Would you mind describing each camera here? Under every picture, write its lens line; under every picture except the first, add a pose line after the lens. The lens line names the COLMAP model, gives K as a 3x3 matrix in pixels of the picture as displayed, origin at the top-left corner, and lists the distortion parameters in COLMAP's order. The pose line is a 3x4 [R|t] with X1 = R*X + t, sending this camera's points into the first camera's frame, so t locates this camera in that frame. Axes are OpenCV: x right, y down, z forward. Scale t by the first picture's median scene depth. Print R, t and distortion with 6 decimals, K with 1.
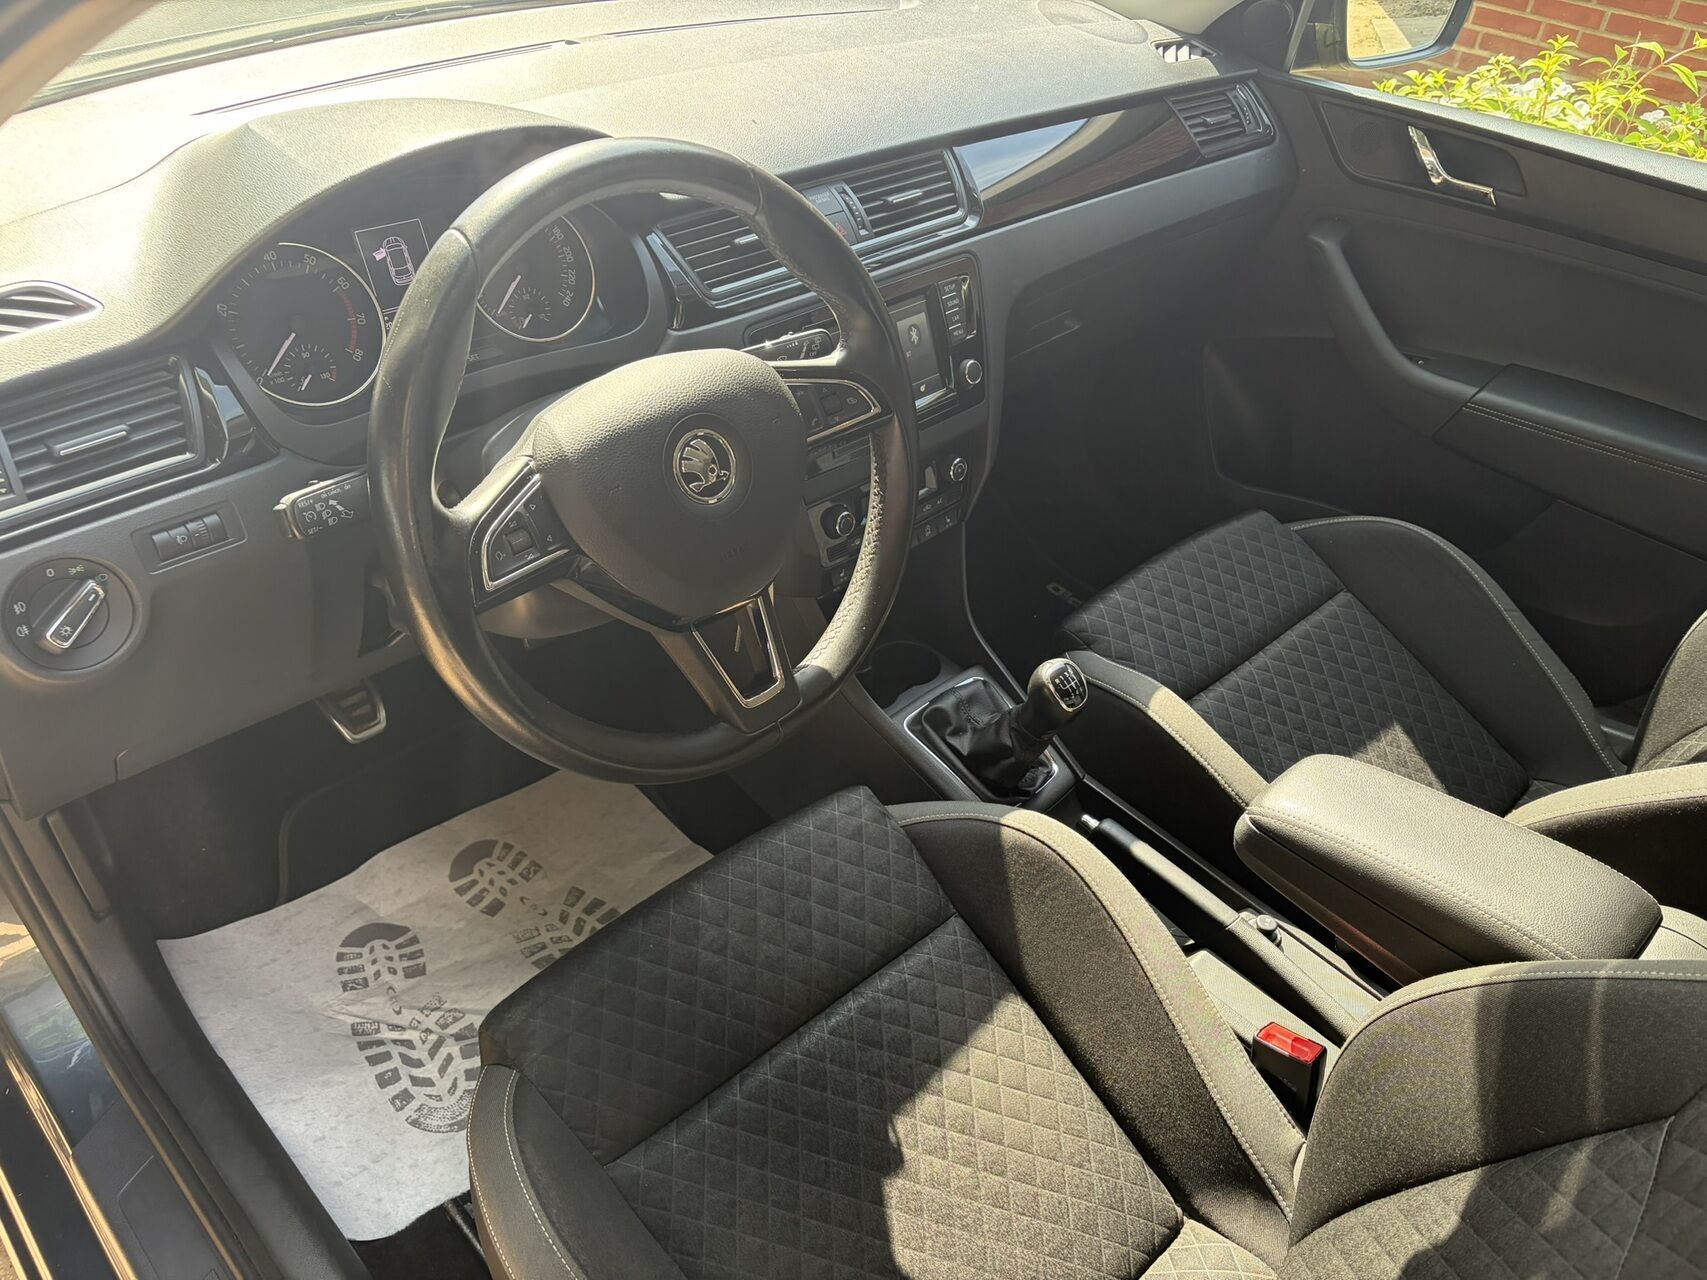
lens RADIAL K [[1291.2, 0, 865.3], [0, 1291.2, 650.1], [0, 0, 1]] dist [0.029643, -0.009750]
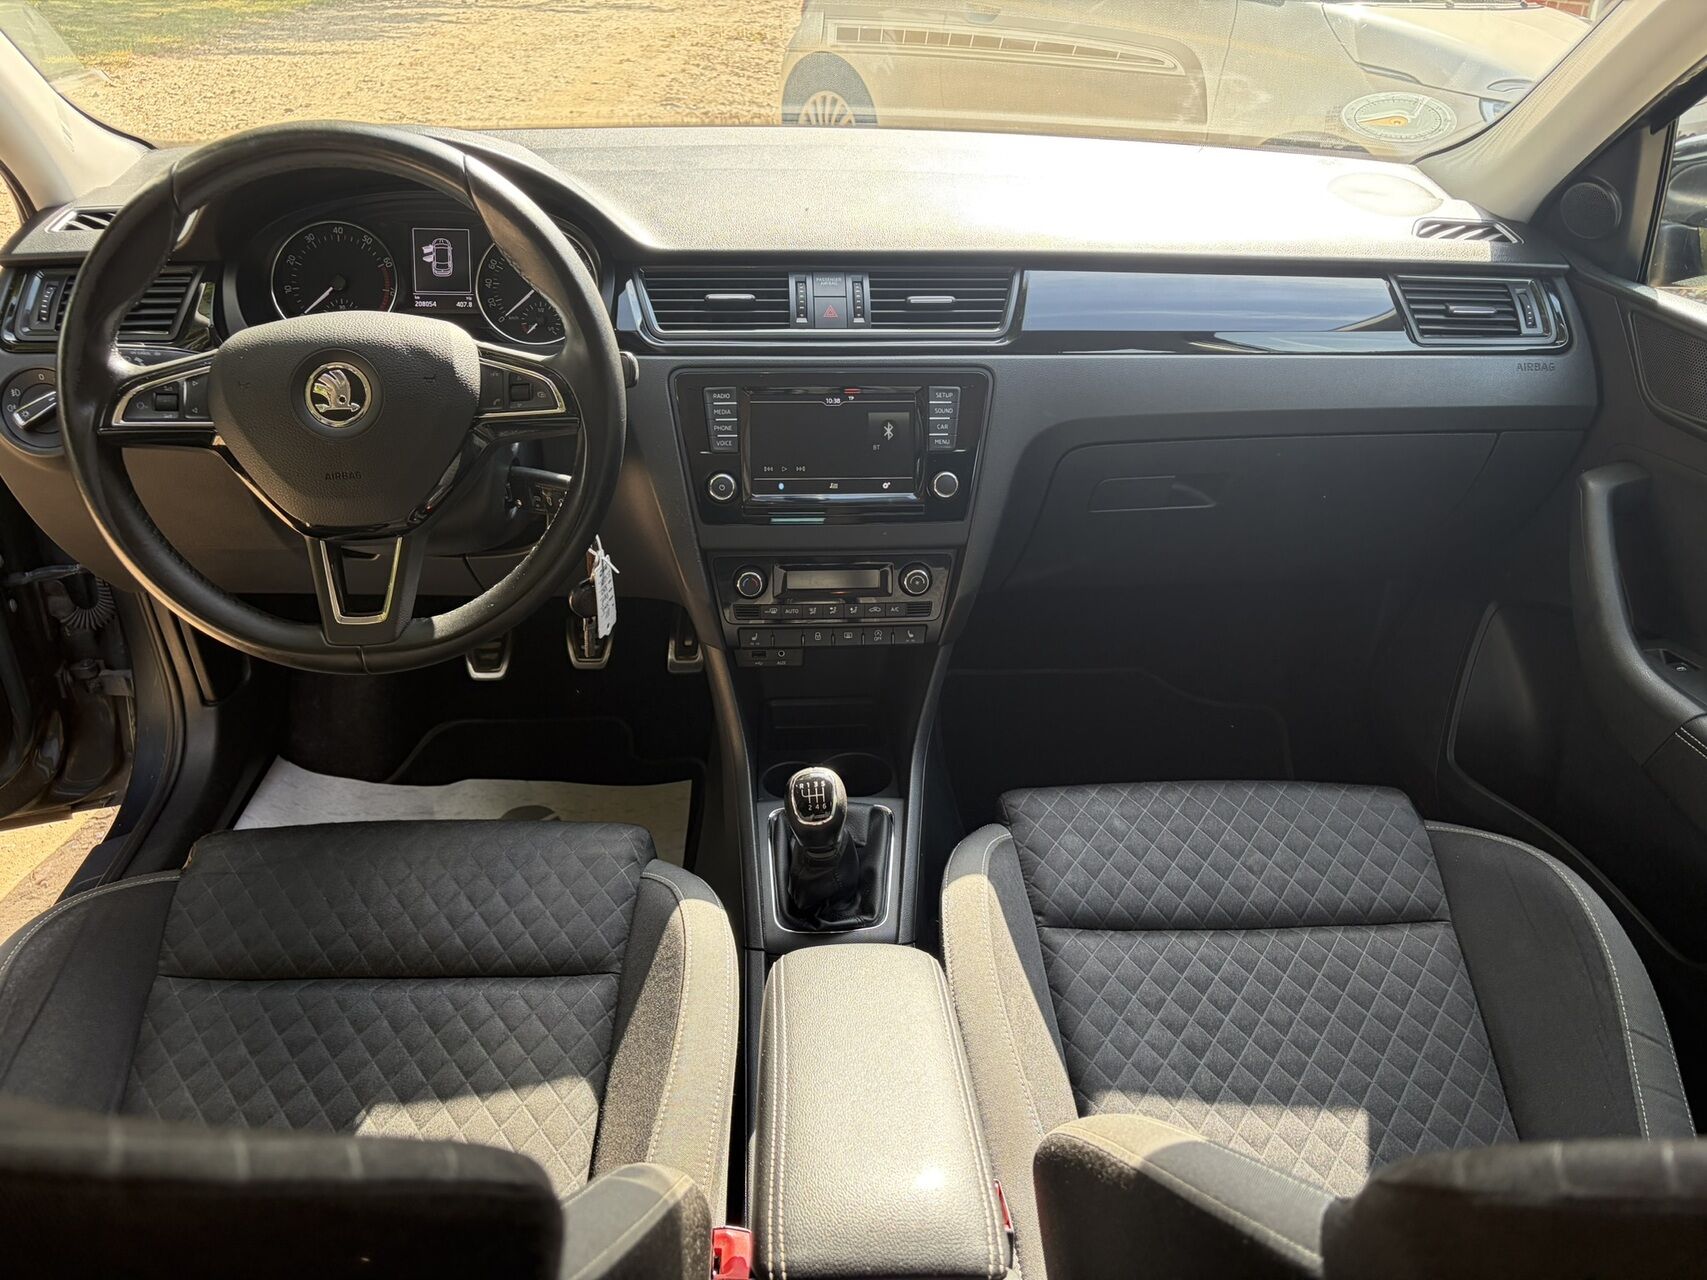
lens RADIAL K [[1291.2, 0, 863.5], [0, 1291.2, 640.1], [0, 0, 1]] dist [0.029643, -0.009750]
pose [[0.755767, 0.277356, -0.593203, 0.633862], [-0.382331, 0.922335, -0.055864, -0.035283], [0.531637, 0.269020, 0.803113, 0.244891]]
